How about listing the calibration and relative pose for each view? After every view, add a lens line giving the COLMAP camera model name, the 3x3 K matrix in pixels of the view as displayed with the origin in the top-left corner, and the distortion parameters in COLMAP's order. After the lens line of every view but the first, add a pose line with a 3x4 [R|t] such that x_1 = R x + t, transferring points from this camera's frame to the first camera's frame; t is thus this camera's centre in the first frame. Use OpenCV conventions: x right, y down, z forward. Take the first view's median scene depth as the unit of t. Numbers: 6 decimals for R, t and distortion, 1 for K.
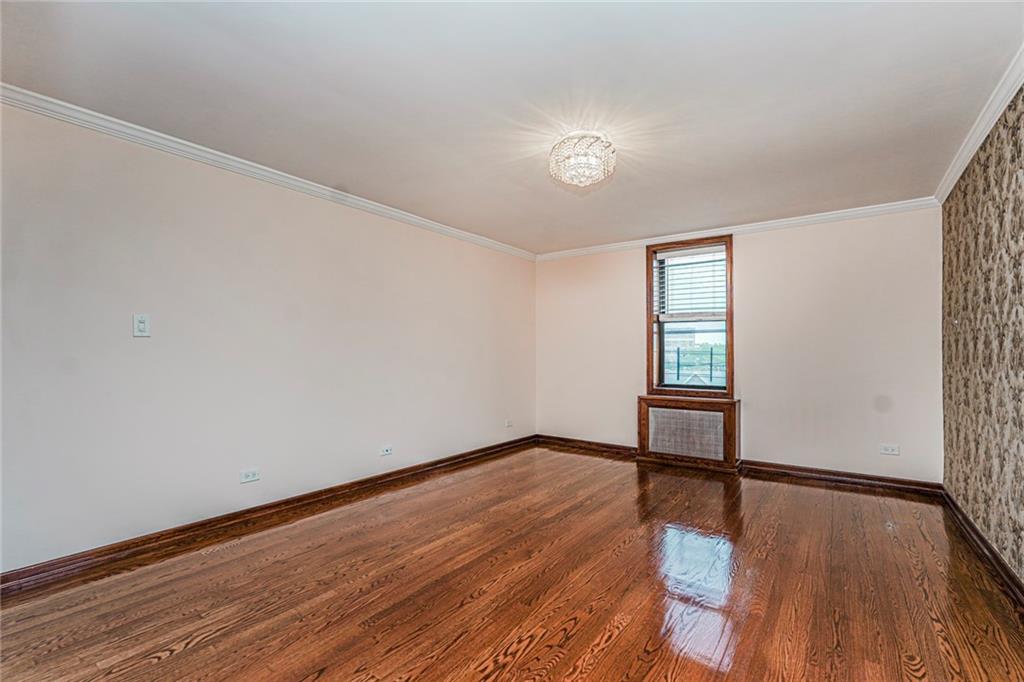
lens RADIAL K [[450.2, 0, 511.8], [0, 450.2, 345.3], [0, 0, 1]] dist [-0.016755, 0.009062]
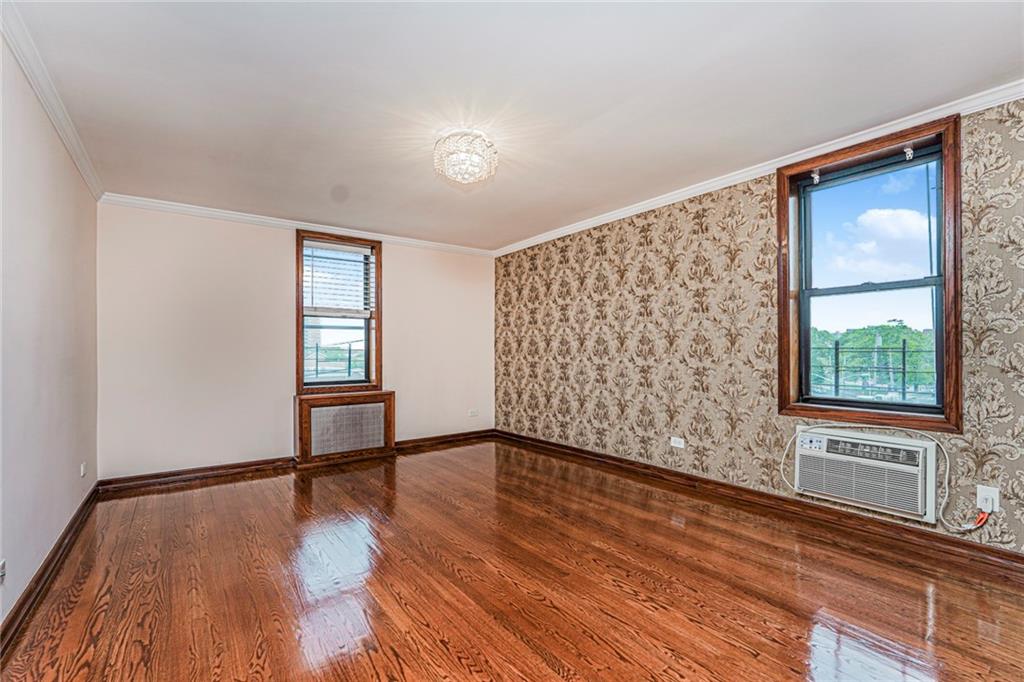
lens RADIAL K [[450.2, 0, 511.8], [0, 450.2, 345.3], [0, 0, 1]] dist [-0.016755, 0.009062]
pose [[0.299408, 0.009565, 0.954077, -0.469971], [-0.011009, 0.999918, -0.006570, 0.012568], [-0.954062, -0.008536, 0.299488, 0.358733]]
